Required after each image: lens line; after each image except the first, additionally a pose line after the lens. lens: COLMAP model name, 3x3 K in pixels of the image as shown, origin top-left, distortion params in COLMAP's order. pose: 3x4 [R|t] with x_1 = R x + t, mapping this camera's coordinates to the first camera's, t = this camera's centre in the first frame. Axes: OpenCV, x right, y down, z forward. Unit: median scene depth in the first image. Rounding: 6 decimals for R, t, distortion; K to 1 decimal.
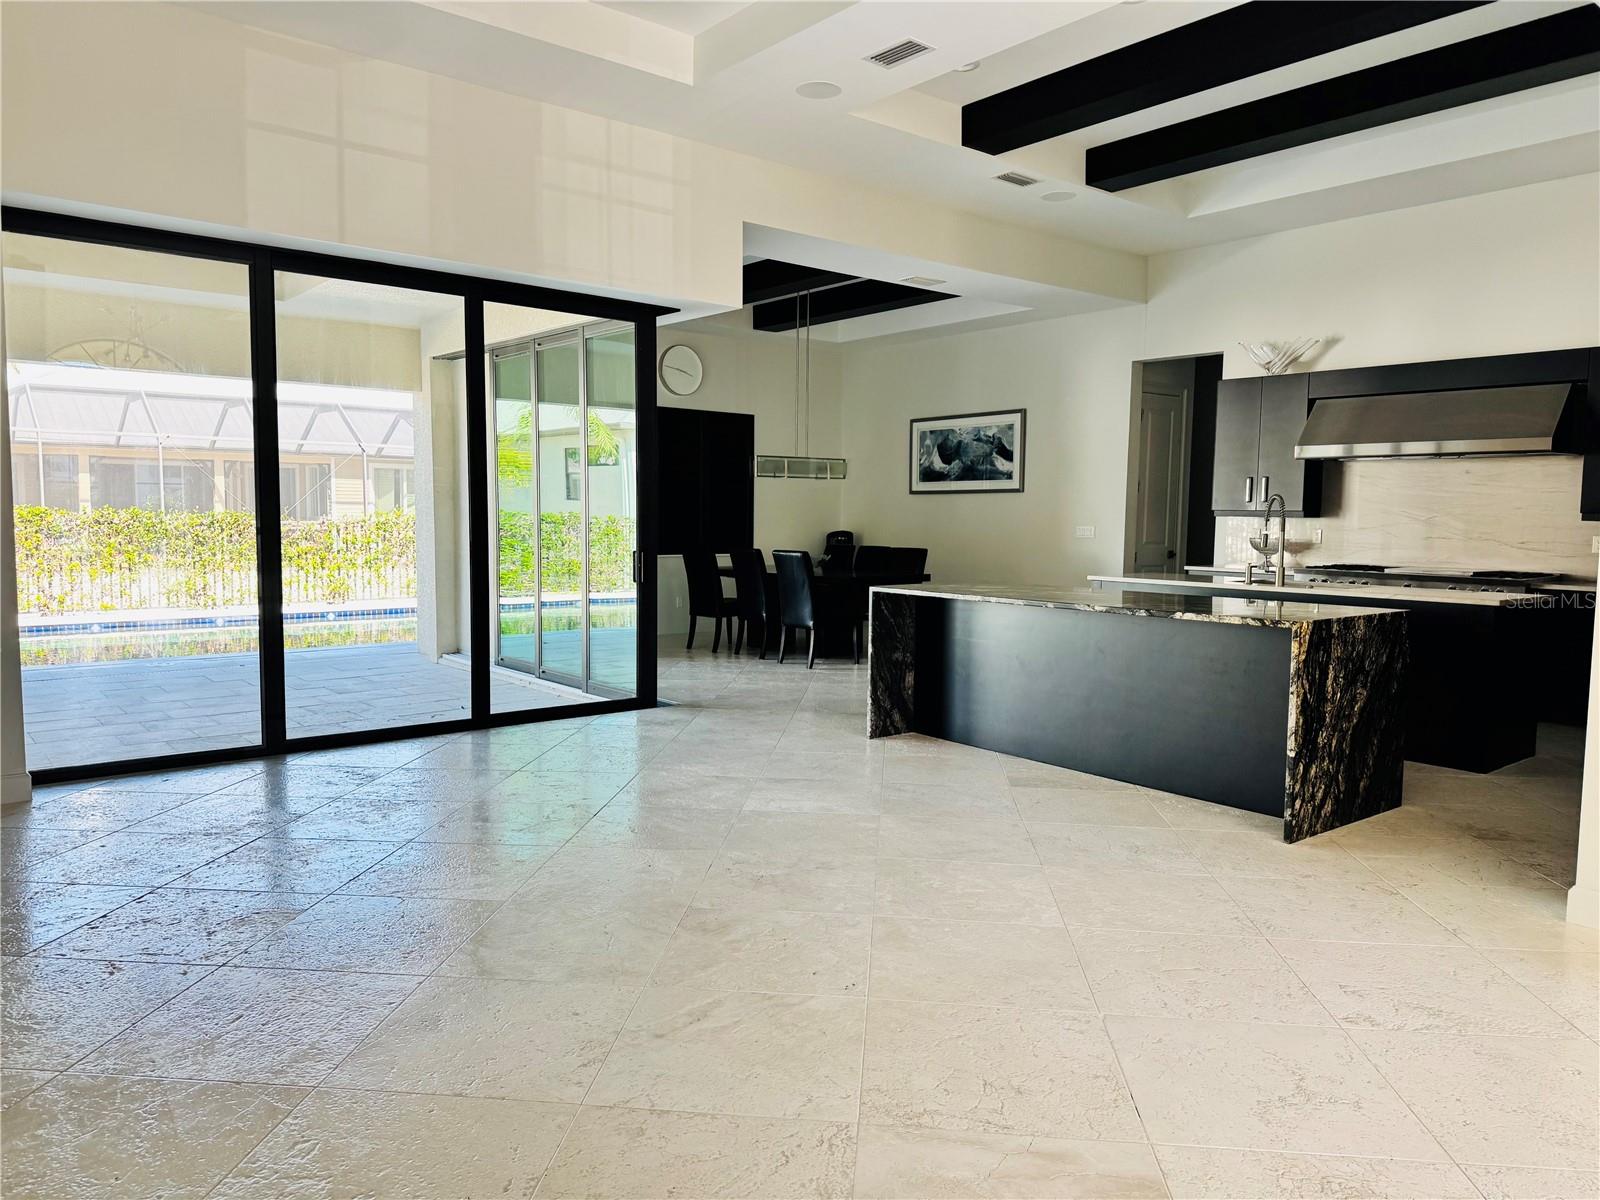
lens RADIAL K [[1115.6, 0, 794.3], [0, 1115.6, 608.3], [0, 0, 1]] dist [0.089539, -0.109499]
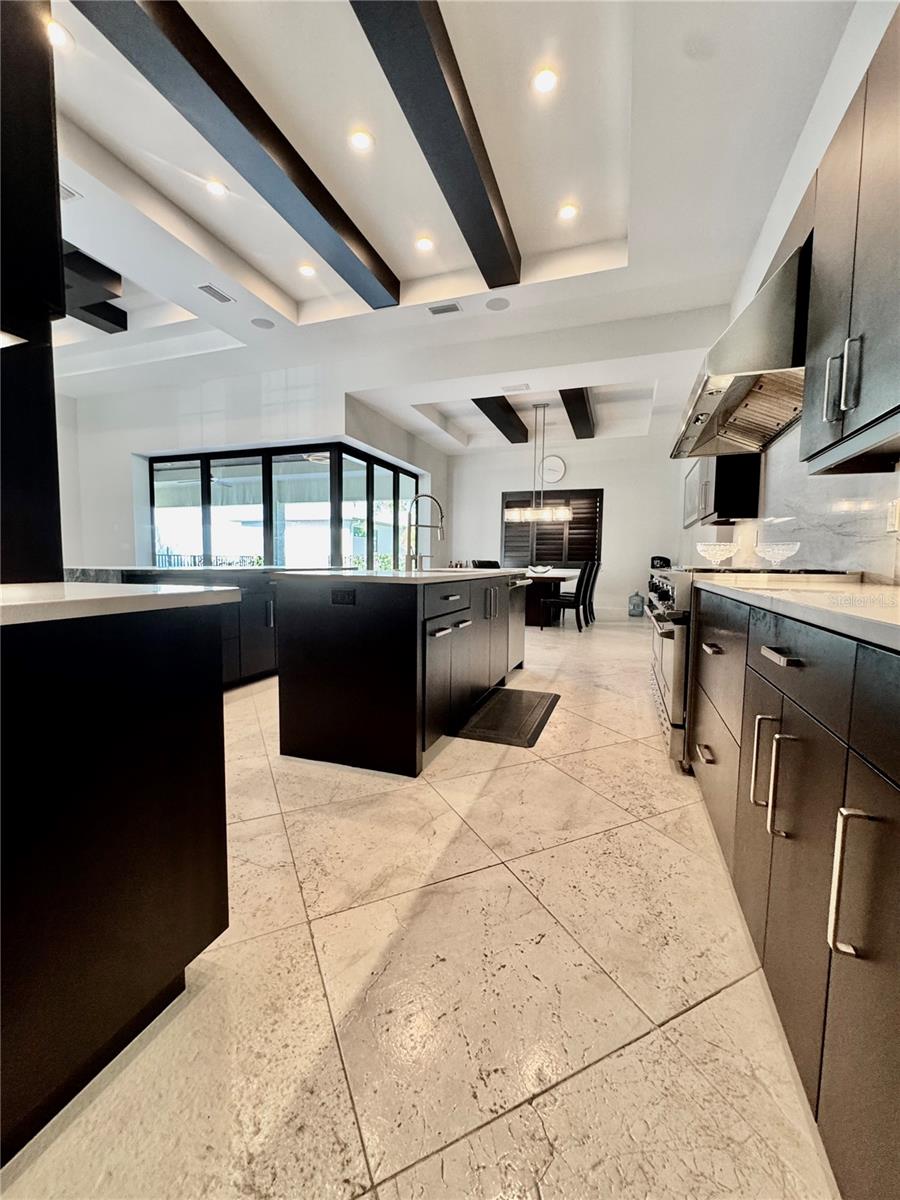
lens RADIAL K [[483.2, 0, 448.4], [0, 483.2, 601.4], [0, 0, 1]] dist [0.001433, 0.000324]
pose [[0.510142, 0.071323, -0.857128, 0.667294], [-0.082300, 0.996031, 0.033899, -0.008226], [0.856144, 0.053248, 0.513987, 0.586766]]
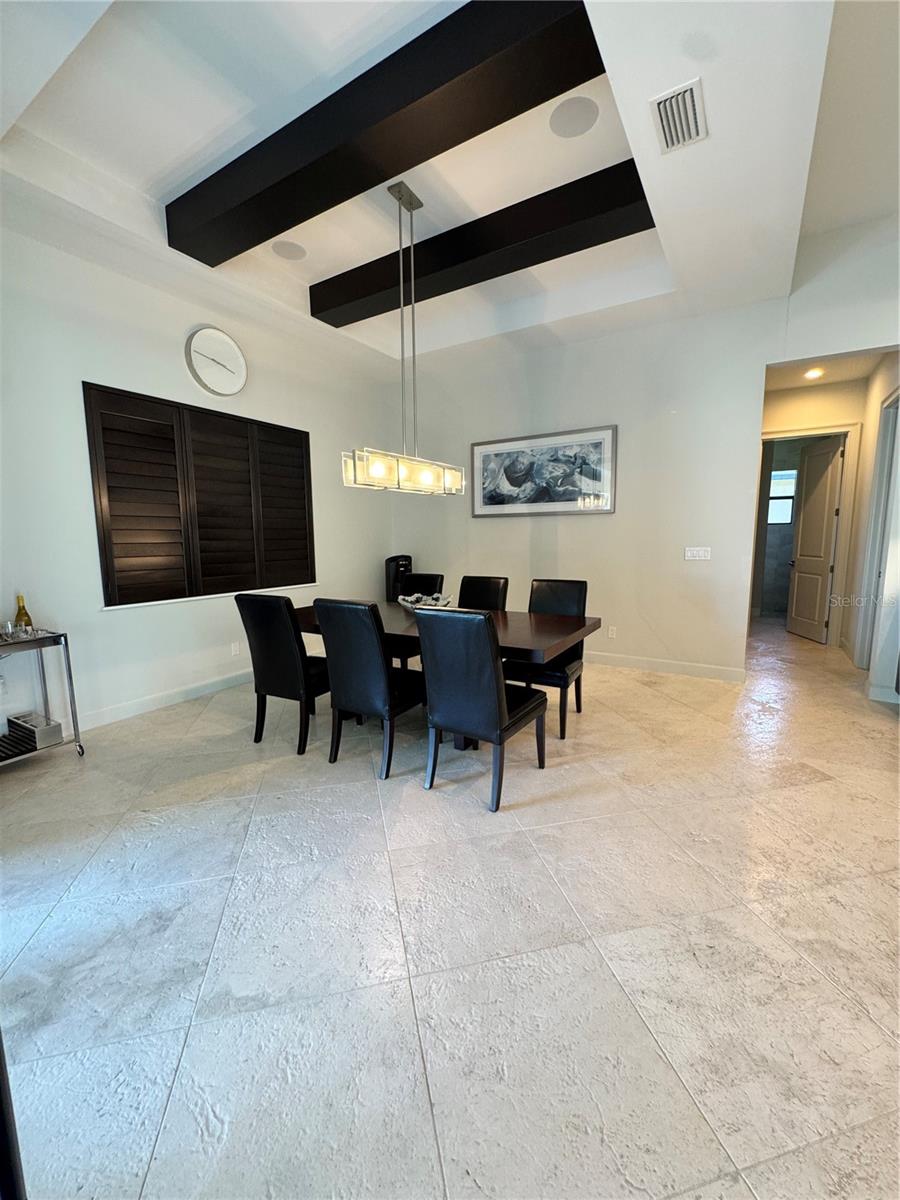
lens RADIAL K [[483.2, 0, 448.4], [0, 483.2, 601.4], [0, 0, 1]] dist [0.001433, 0.000324]
pose [[0.947130, -0.060317, 0.315130, -0.083702], [0.044435, 0.997365, 0.057349, -0.071845], [-0.317759, -0.040314, 0.947314, 0.802608]]
